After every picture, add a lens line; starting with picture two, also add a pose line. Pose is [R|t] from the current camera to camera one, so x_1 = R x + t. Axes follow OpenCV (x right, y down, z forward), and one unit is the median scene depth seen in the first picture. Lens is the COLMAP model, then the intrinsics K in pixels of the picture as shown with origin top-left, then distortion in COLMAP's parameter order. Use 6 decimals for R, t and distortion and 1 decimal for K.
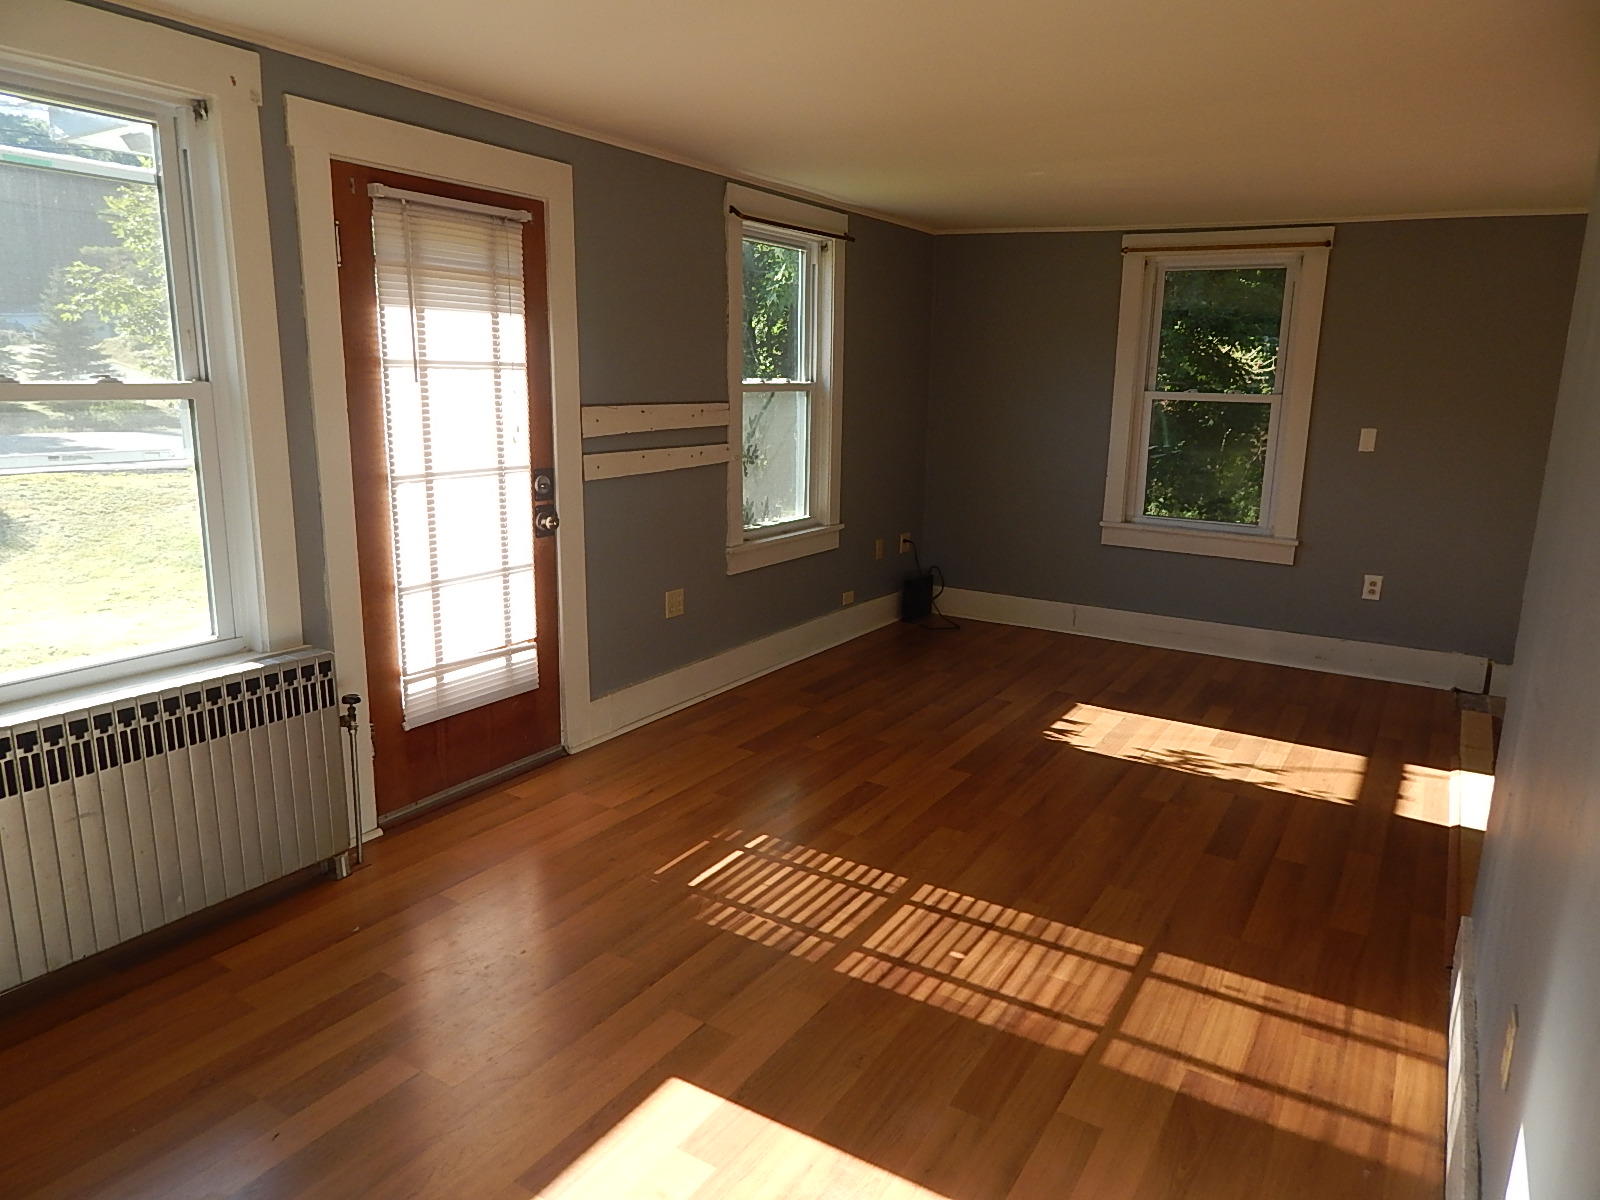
lens RADIAL K [[1052.9, 0, 802.9], [0, 1052.9, 596.6], [0, 0, 1]] dist [0.008977, -0.009189]
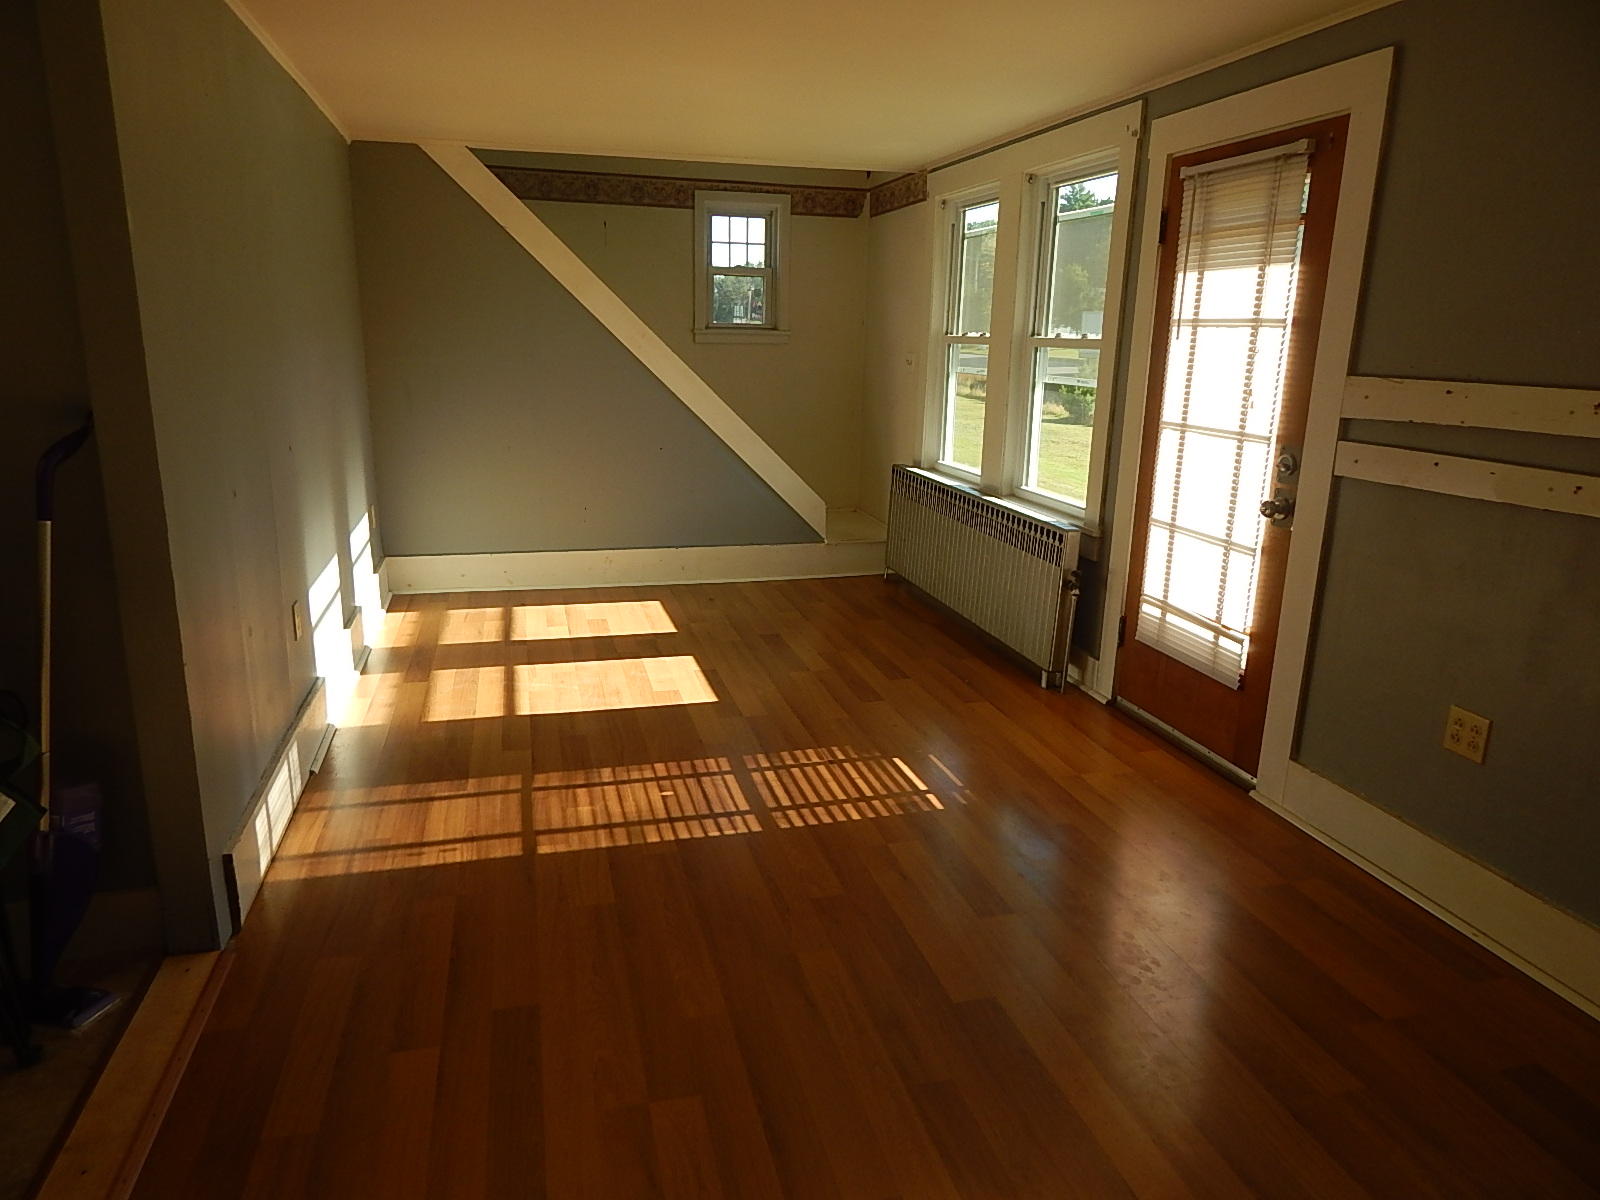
lens RADIAL K [[1052.9, 0, 802.2], [0, 1052.9, 604.9], [0, 0, 1]] dist [0.008977, -0.009189]
pose [[-0.687631, 0.145701, -0.711291, 0.843952], [-0.190879, 0.908921, 0.370713, -0.323607], [0.700520, 0.390684, -0.597191, 1.698865]]
